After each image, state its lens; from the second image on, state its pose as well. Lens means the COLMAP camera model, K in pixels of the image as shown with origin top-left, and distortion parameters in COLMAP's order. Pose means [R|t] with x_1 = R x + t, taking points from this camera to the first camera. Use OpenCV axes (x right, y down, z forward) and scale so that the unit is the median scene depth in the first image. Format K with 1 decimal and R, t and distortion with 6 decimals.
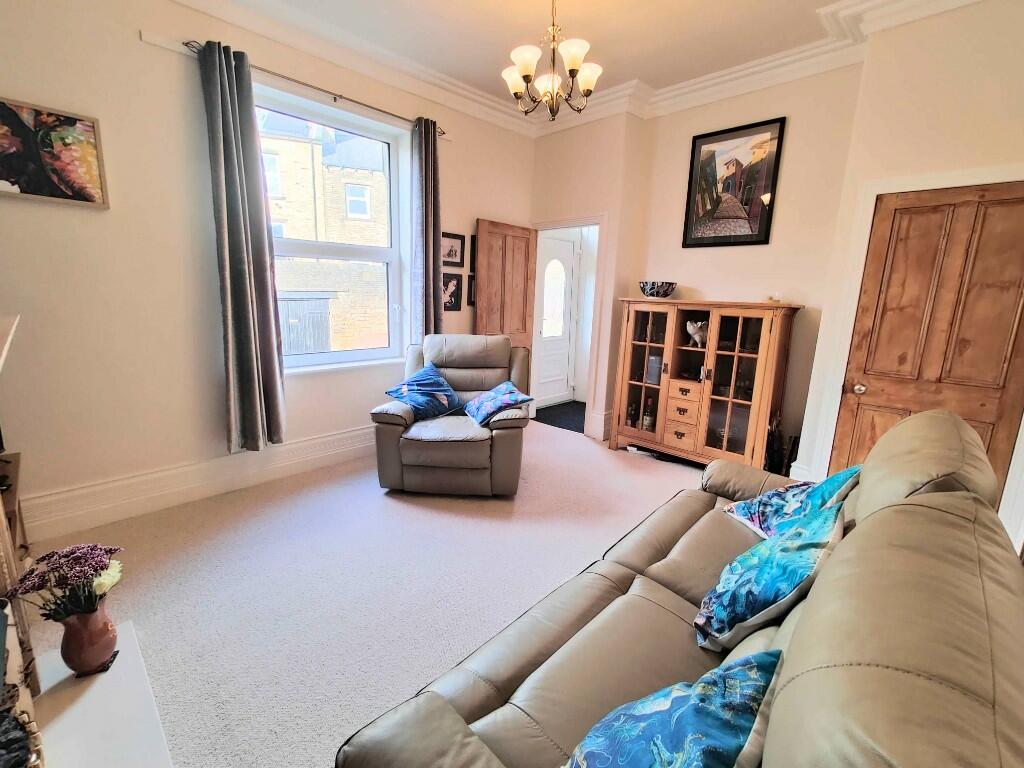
lens RADIAL K [[453.8, 0, 512.0], [0, 453.8, 384.0], [0, 0, 1]] dist [0.002770, -0.000735]
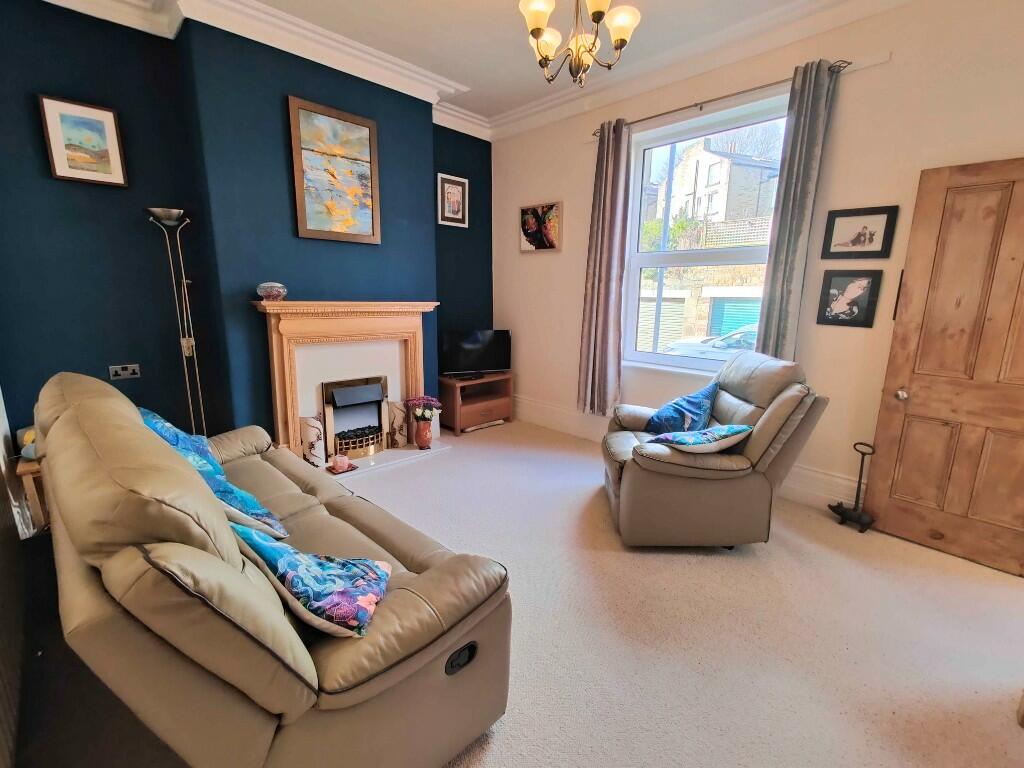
lens RADIAL K [[453.8, 0, 512.0], [0, 453.8, 384.0], [0, 0, 1]] dist [0.002770, -0.000735]
pose [[-0.031113, 0.173324, -0.984373, 0.656483], [-0.212415, 0.961207, 0.175959, -0.111212], [0.976684, 0.214570, 0.006911, 0.642180]]
